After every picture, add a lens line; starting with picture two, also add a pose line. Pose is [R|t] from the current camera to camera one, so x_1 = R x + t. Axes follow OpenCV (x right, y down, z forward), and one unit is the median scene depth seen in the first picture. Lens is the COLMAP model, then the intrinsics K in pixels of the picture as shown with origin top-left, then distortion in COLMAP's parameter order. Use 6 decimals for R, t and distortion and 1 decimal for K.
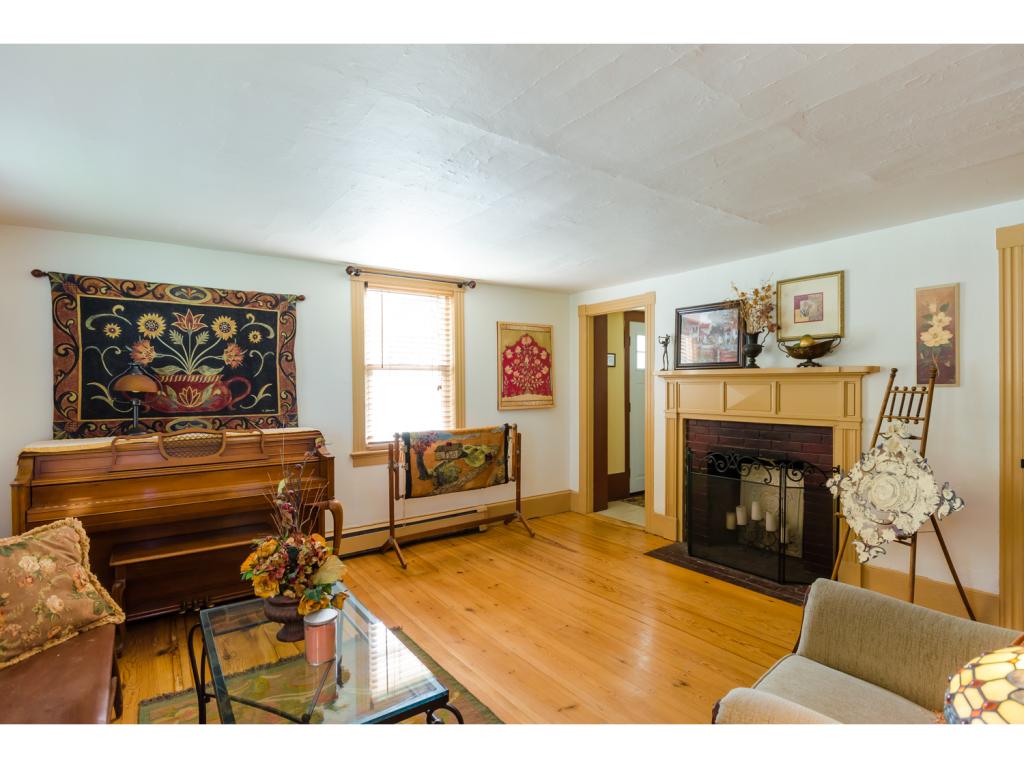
lens RADIAL K [[522.2, 0, 511.0], [0, 522.2, 389.5], [0, 0, 1]] dist [0.001465, 0.000140]
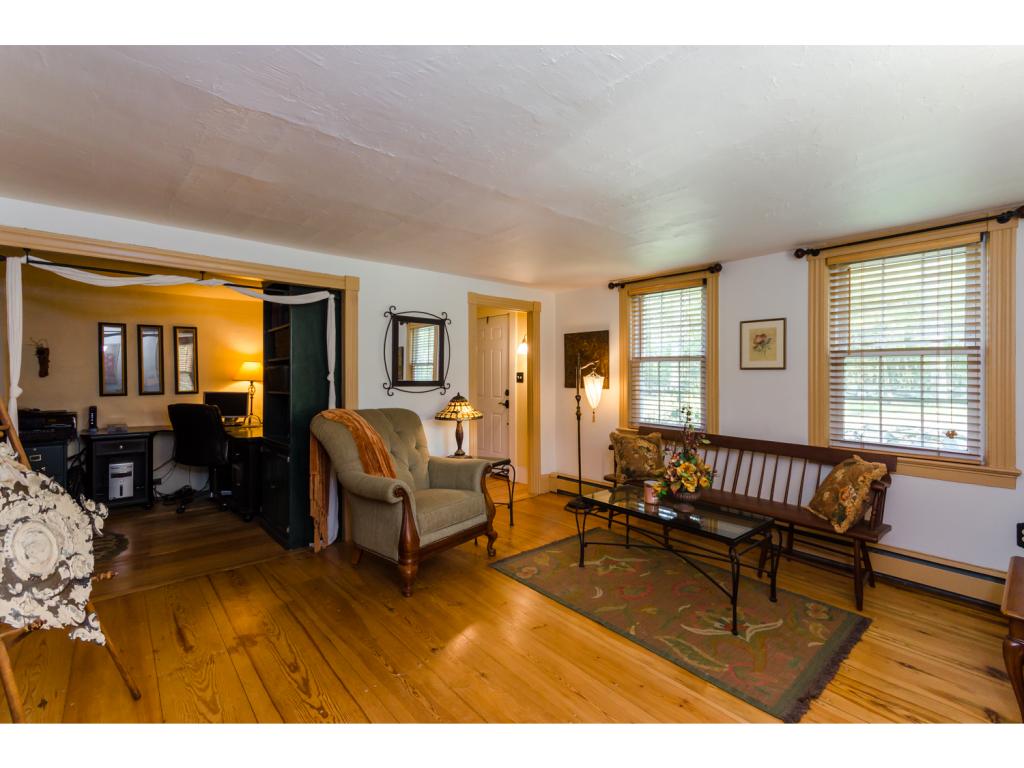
lens RADIAL K [[455.2, 0, 513.8], [0, 455.2, 377.7], [0, 0, 1]] dist [0.003332, 0.000243]
pose [[-0.994564, 0.005505, -0.103981, 0.170551], [0.004043, 0.999890, 0.014262, -0.008941], [0.104048, 0.013764, -0.994477, 1.292073]]
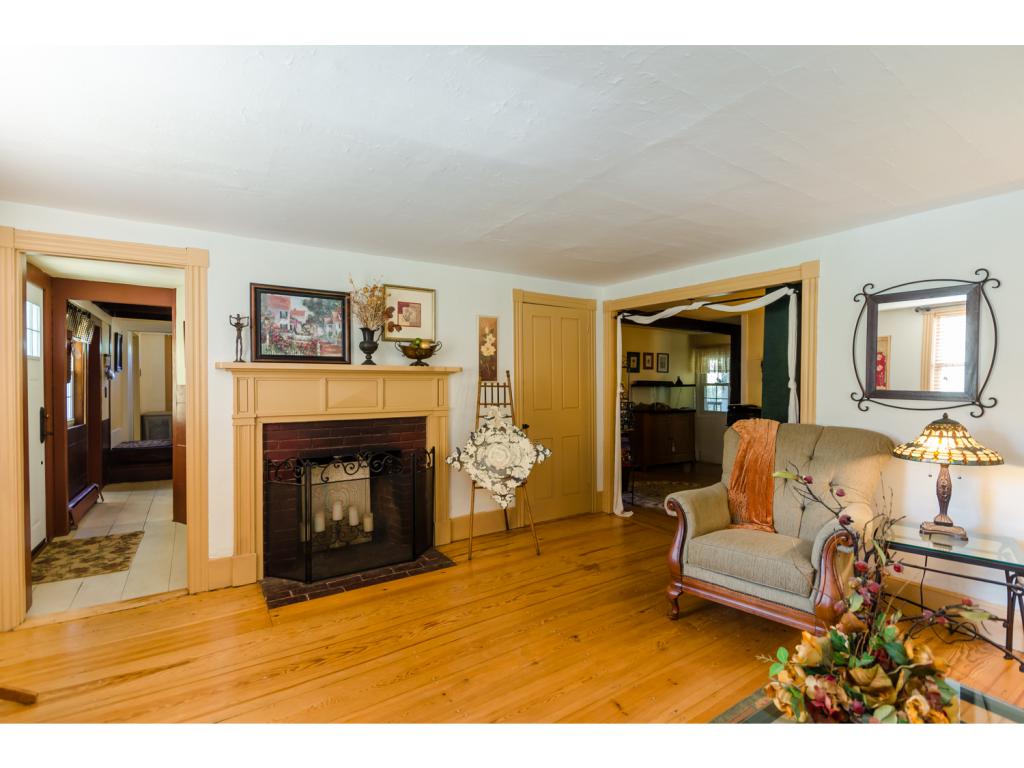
lens RADIAL K [[491.7, 0, 537.3], [0, 491.7, 384.6], [0, 0, 1]] dist [0.001000, -0.000093]
pose [[0.016475, -0.005188, 0.999851, -0.511389], [0.008109, 0.999954, 0.005055, -0.005004], [-0.999831, 0.008024, 0.016516, 0.707014]]
